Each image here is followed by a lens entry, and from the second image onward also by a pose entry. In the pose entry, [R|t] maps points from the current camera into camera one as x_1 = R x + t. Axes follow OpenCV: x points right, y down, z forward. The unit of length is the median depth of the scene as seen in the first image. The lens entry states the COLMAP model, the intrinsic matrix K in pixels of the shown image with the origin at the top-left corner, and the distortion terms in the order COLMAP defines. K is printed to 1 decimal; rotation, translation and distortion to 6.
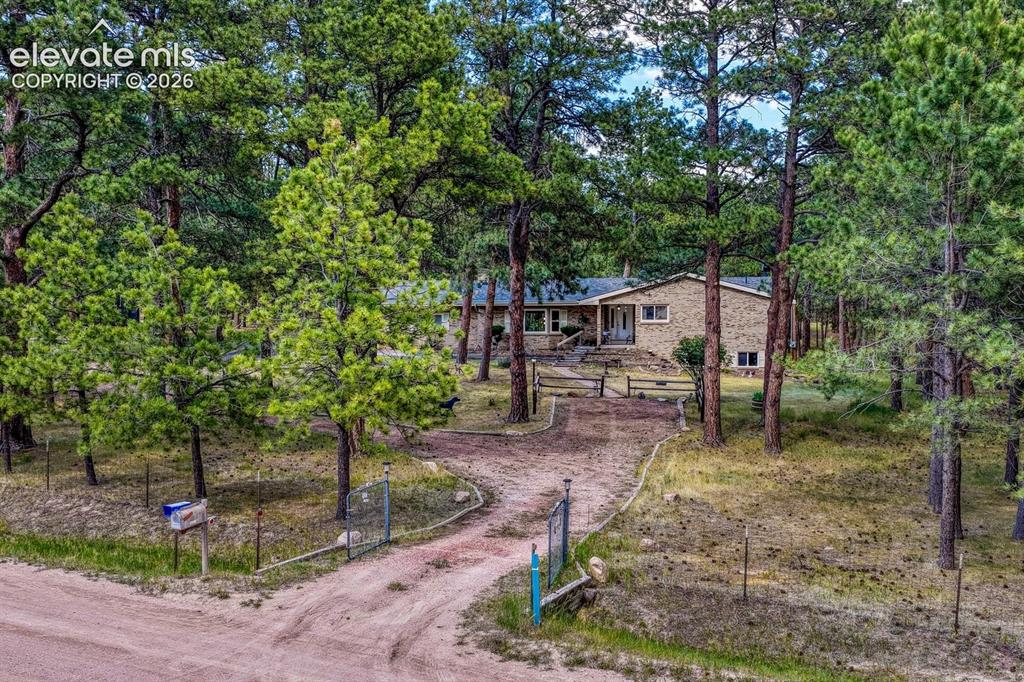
lens RADIAL K [[1018.2, 0, 512.0], [0, 1018.2, 341.0], [0, 0, 1]] dist [0.040198, -0.018390]
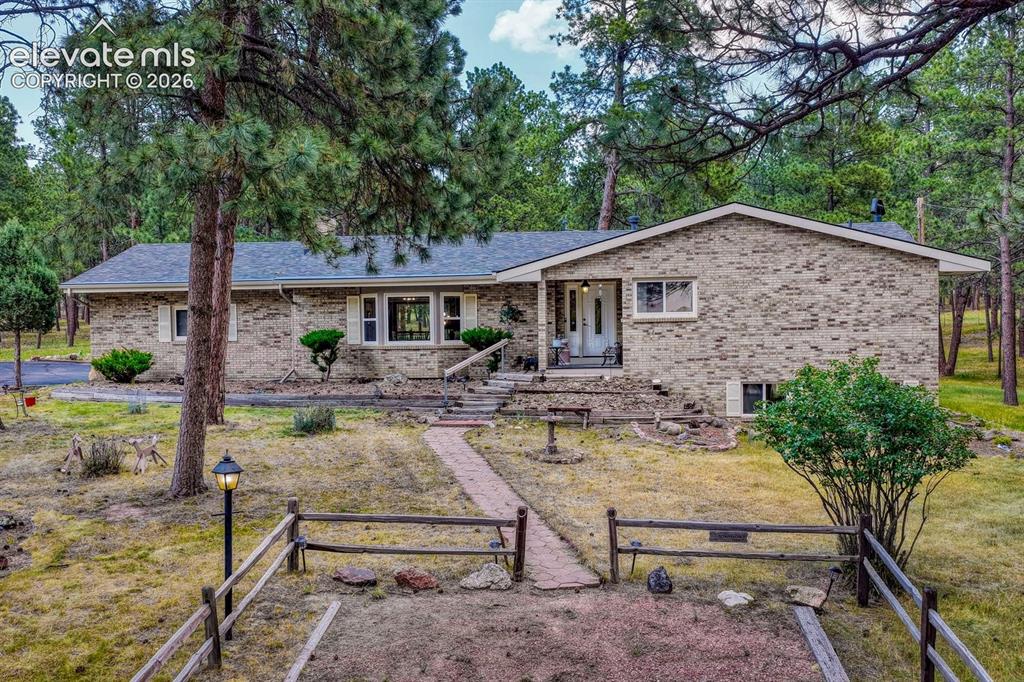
lens RADIAL K [[1018.2, 0, 512.0], [0, 1018.2, 341.0], [0, 0, 1]] dist [0.040198, -0.018390]
pose [[0.999635, -0.015287, 0.022283, 0.061894], [0.015232, 0.999880, 0.002654, -0.010299], [-0.022321, -0.002313, 0.999748, 0.548590]]
